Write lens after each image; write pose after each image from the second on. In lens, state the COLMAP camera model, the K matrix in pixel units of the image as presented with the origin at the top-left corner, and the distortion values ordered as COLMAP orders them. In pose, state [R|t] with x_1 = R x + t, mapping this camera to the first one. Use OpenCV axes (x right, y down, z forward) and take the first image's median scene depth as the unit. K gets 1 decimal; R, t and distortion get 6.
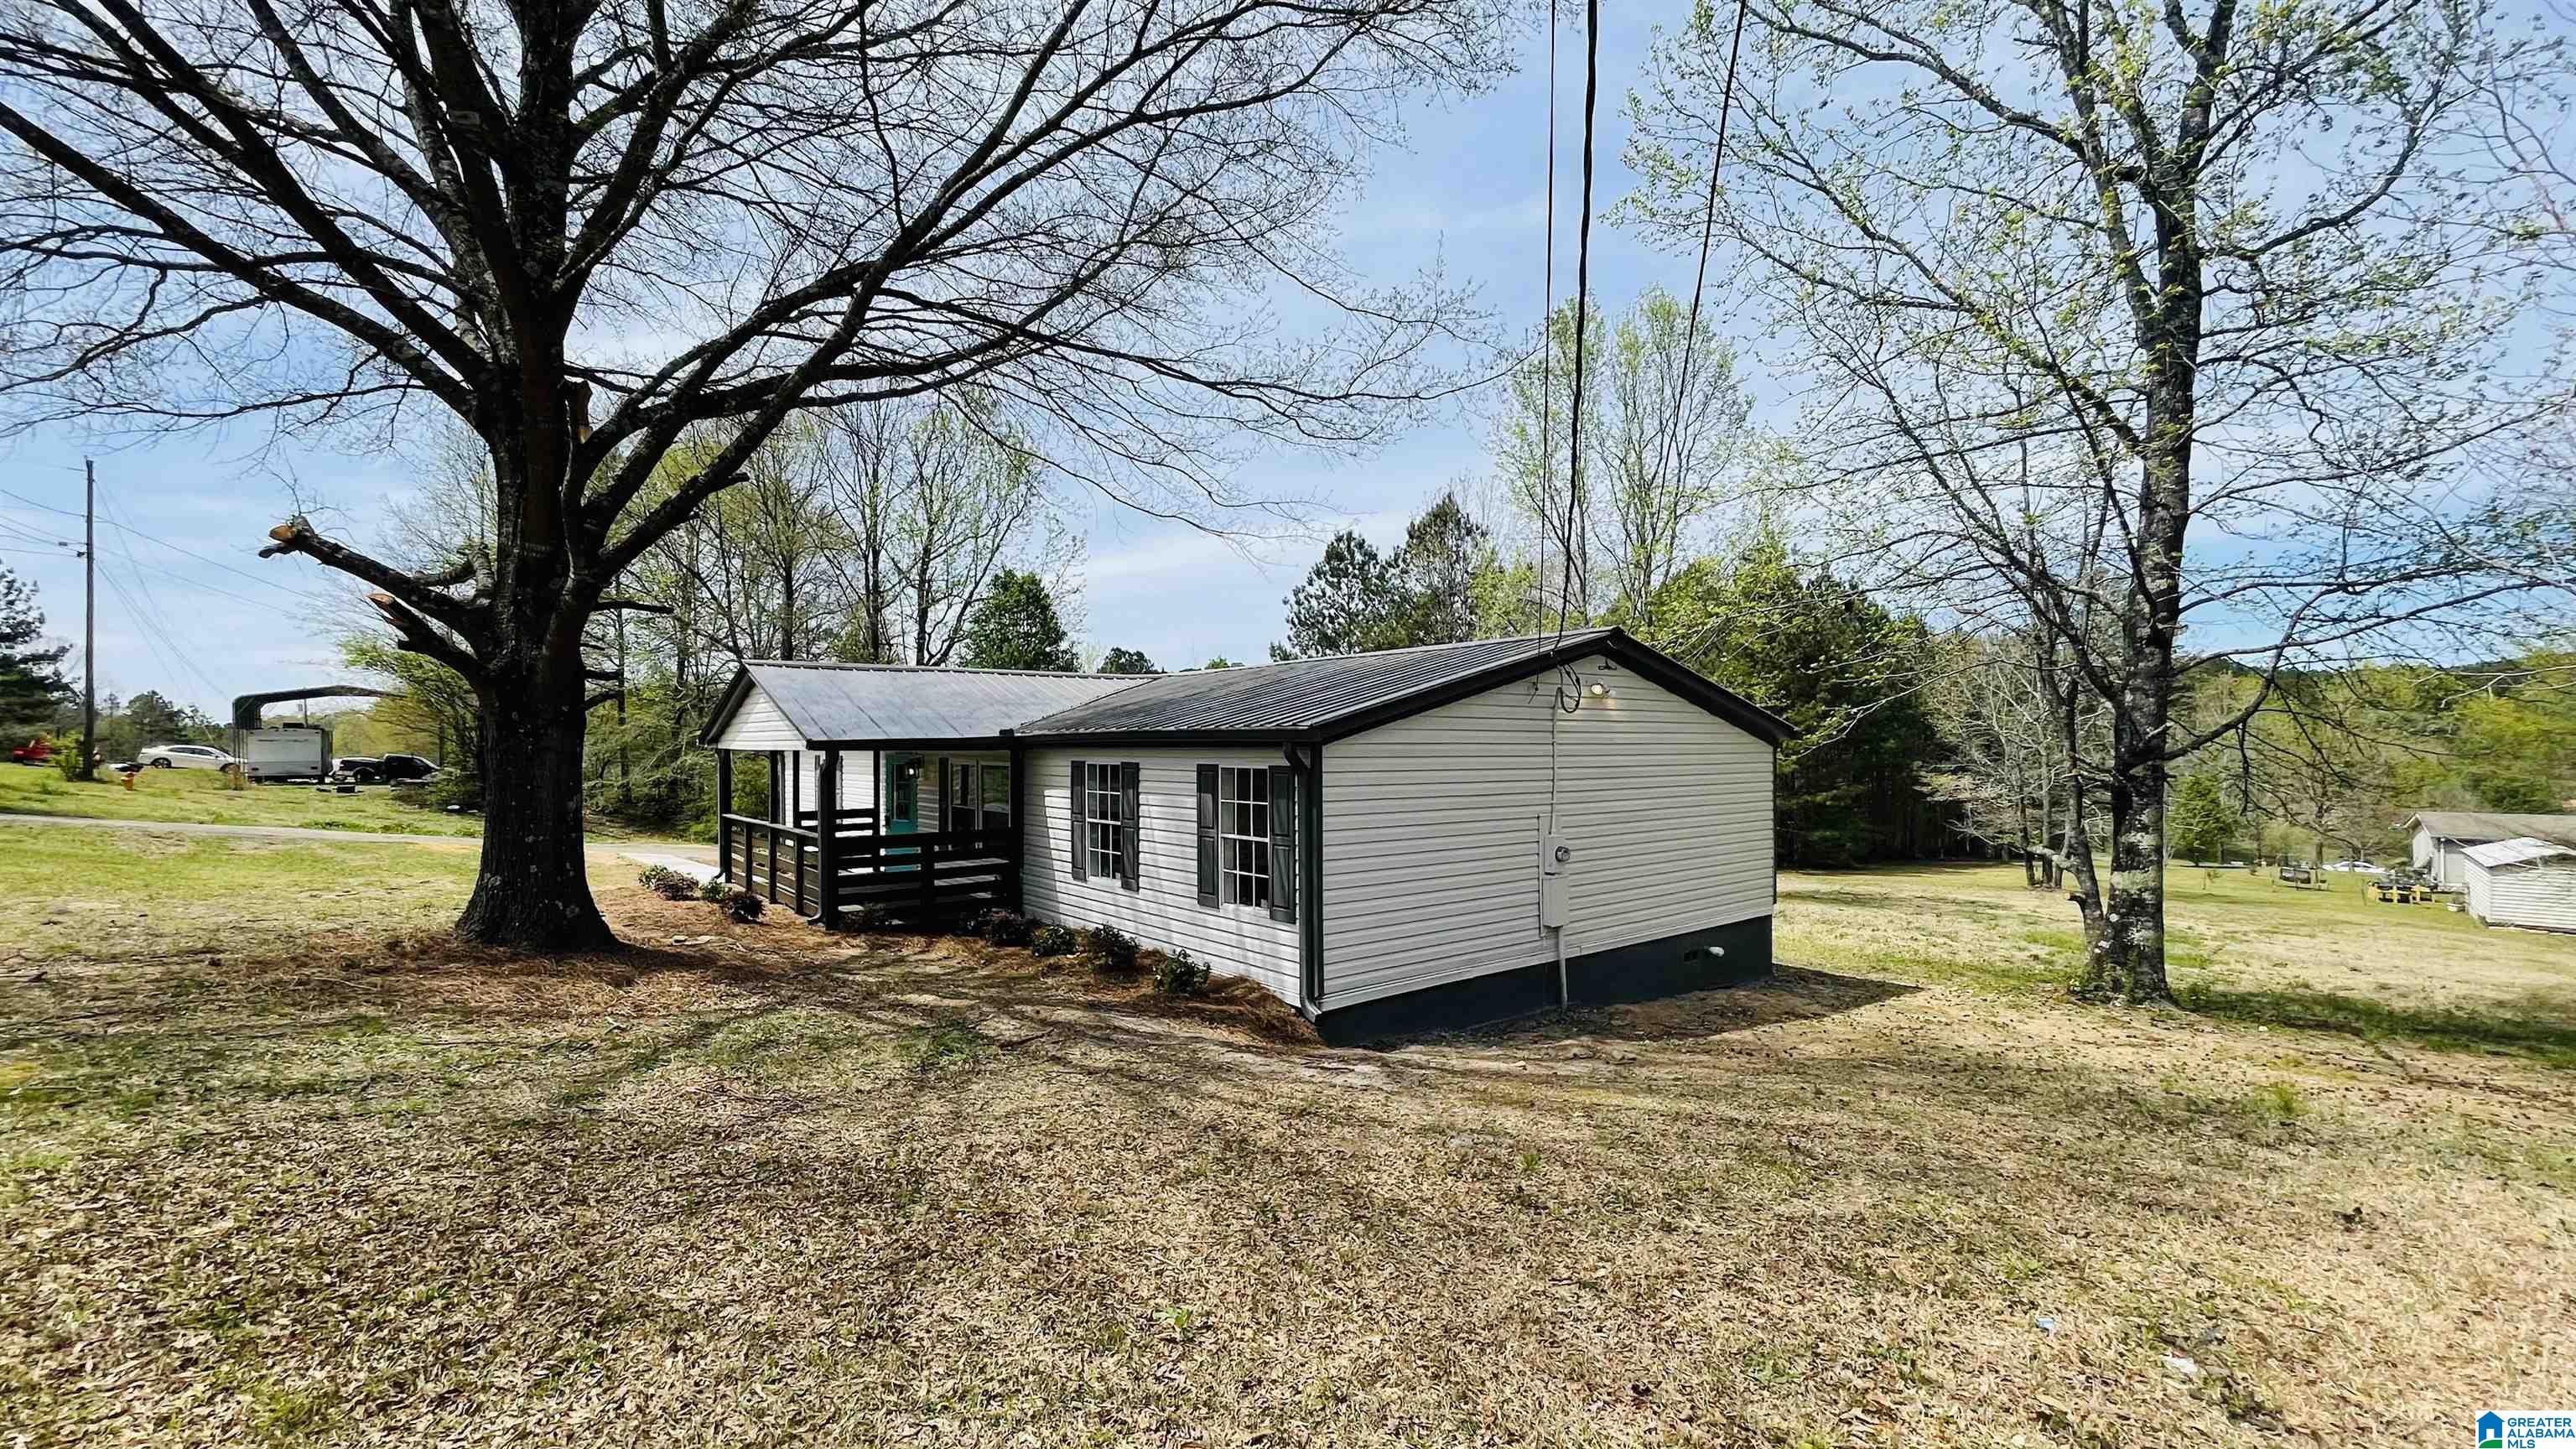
lens RADIAL K [[1054.0, 0, 1289.0], [0, 1054.0, 729.6], [0, 0, 1]] dist [0.001011, -0.000041]
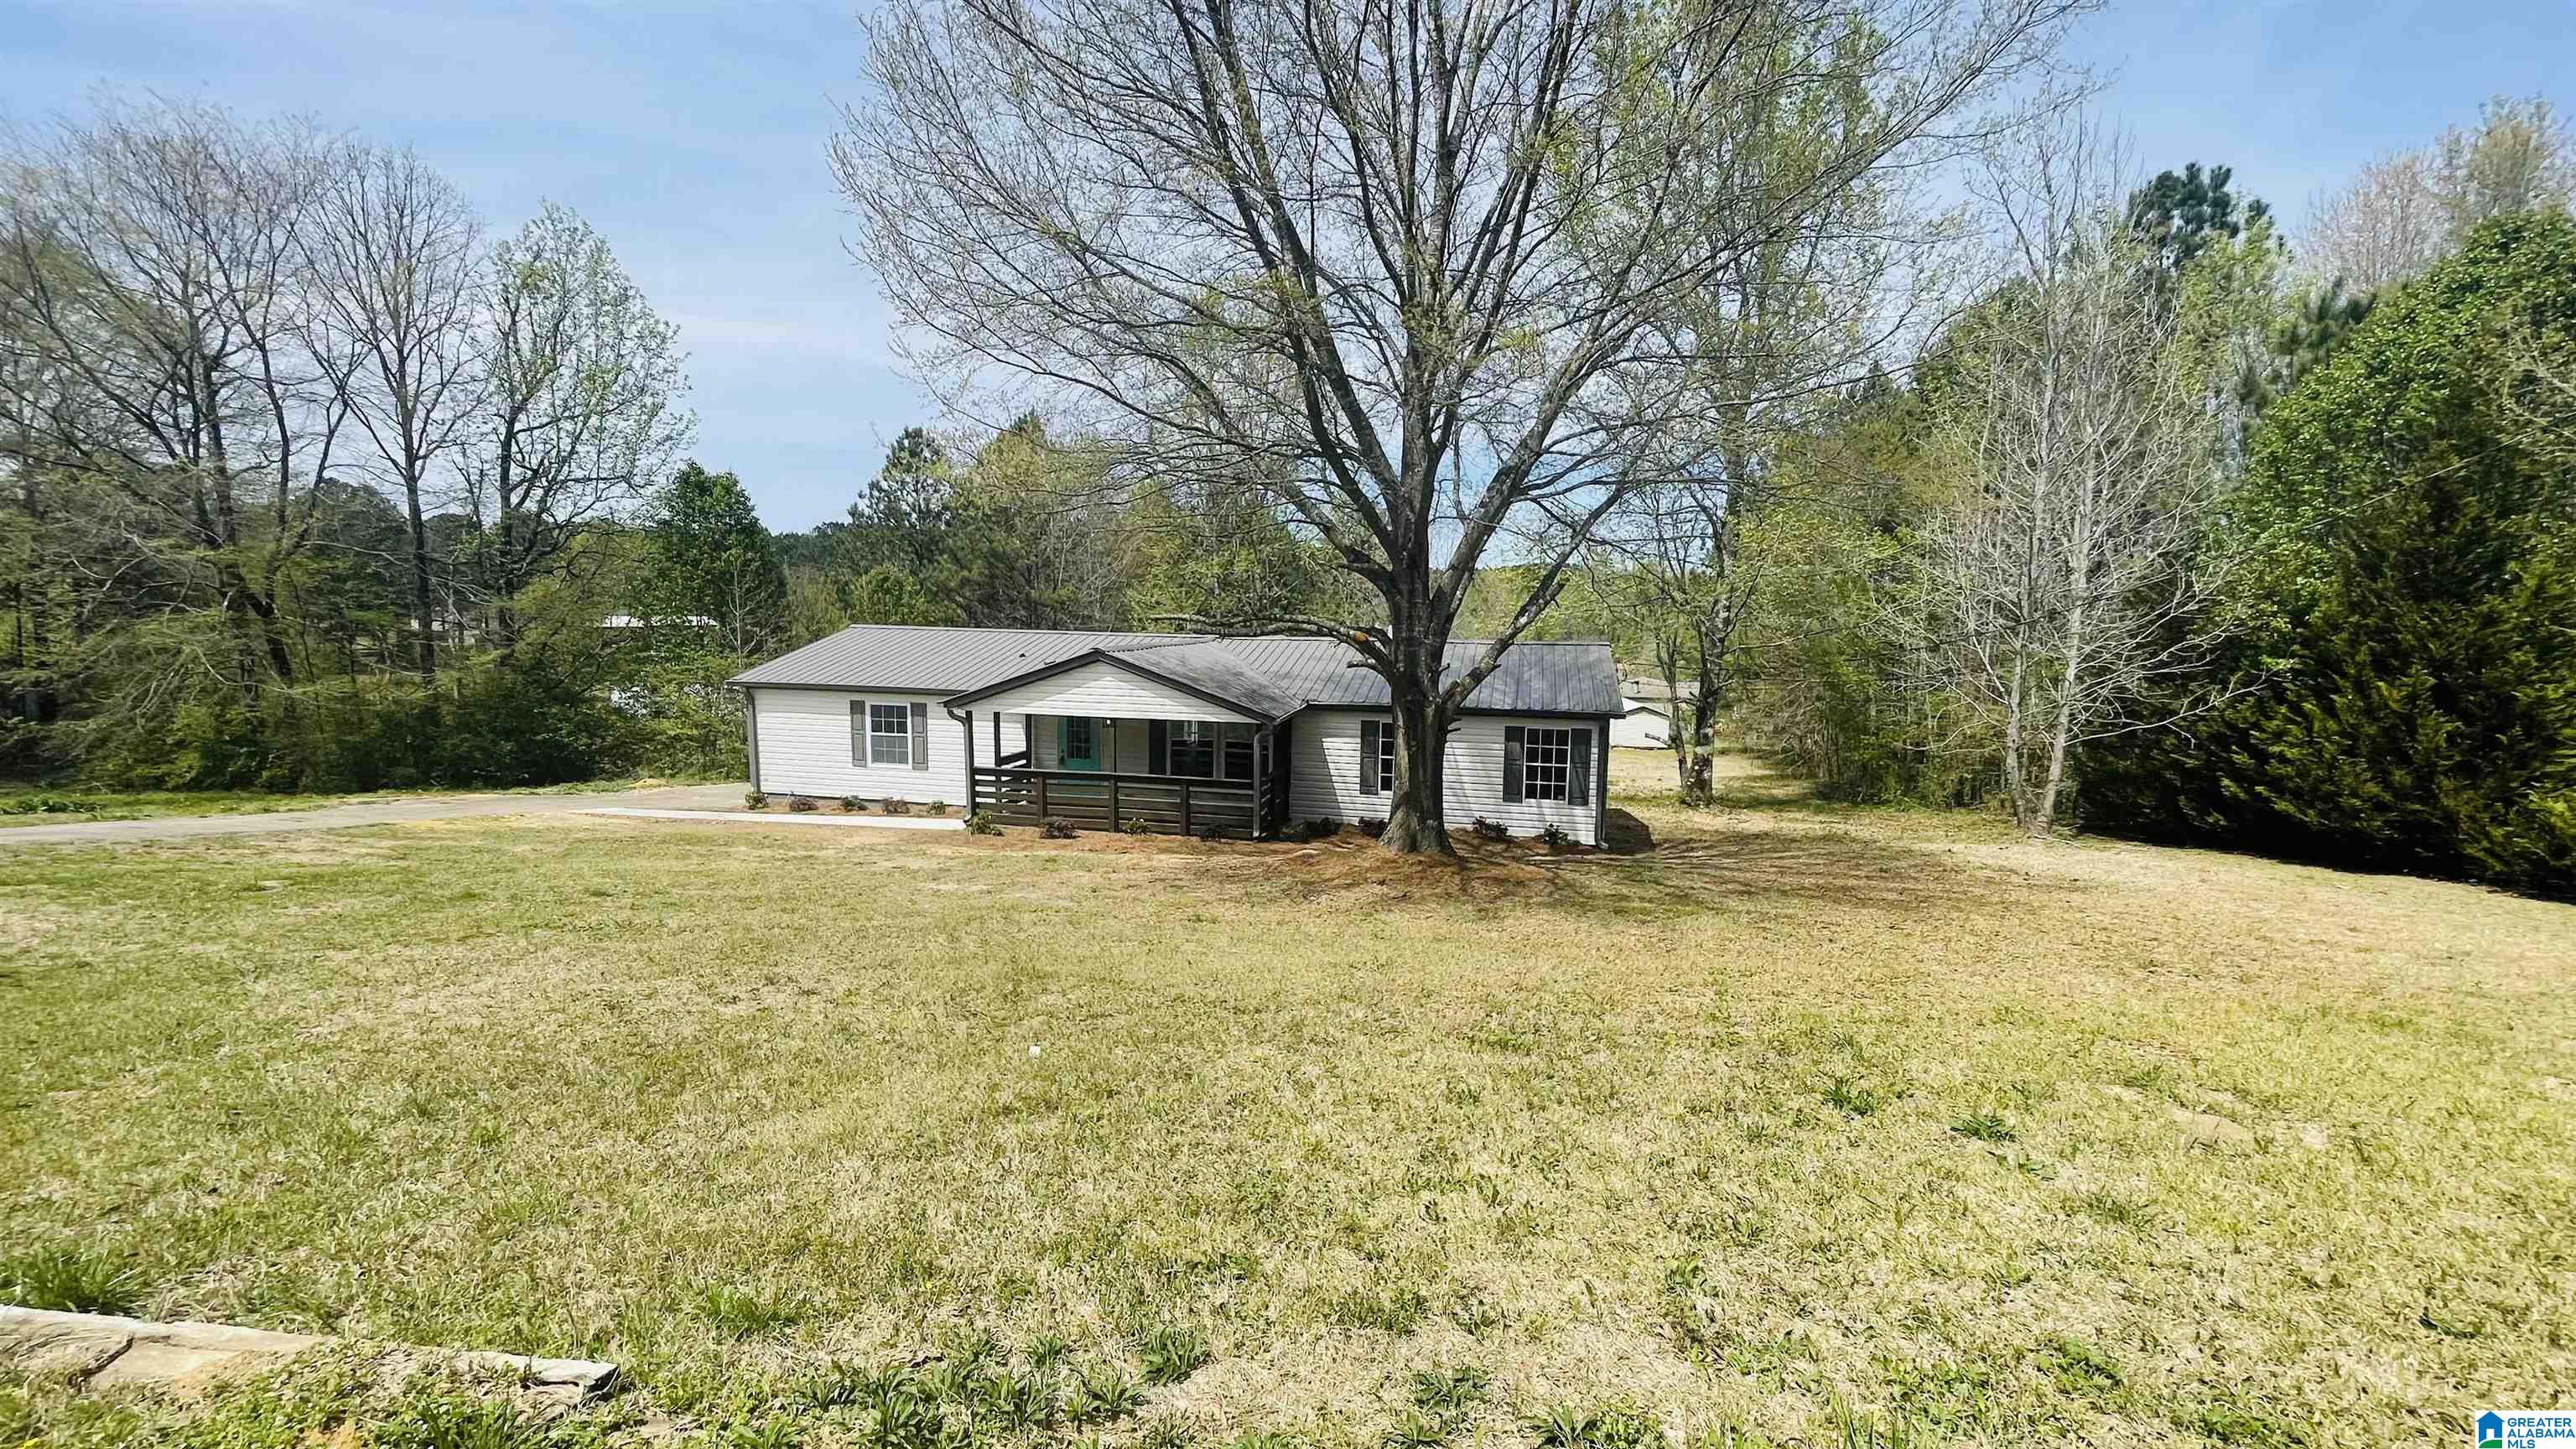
lens RADIAL K [[1054.0, 0, 1289.0], [0, 1054.0, 729.6], [0, 0, 1]] dist [0.001011, -0.000041]
pose [[0.785593, -0.053025, 0.616467, -1.224027], [-0.028475, 0.992167, 0.121626, -0.140093], [-0.618088, -0.113103, 0.777930, -0.155559]]
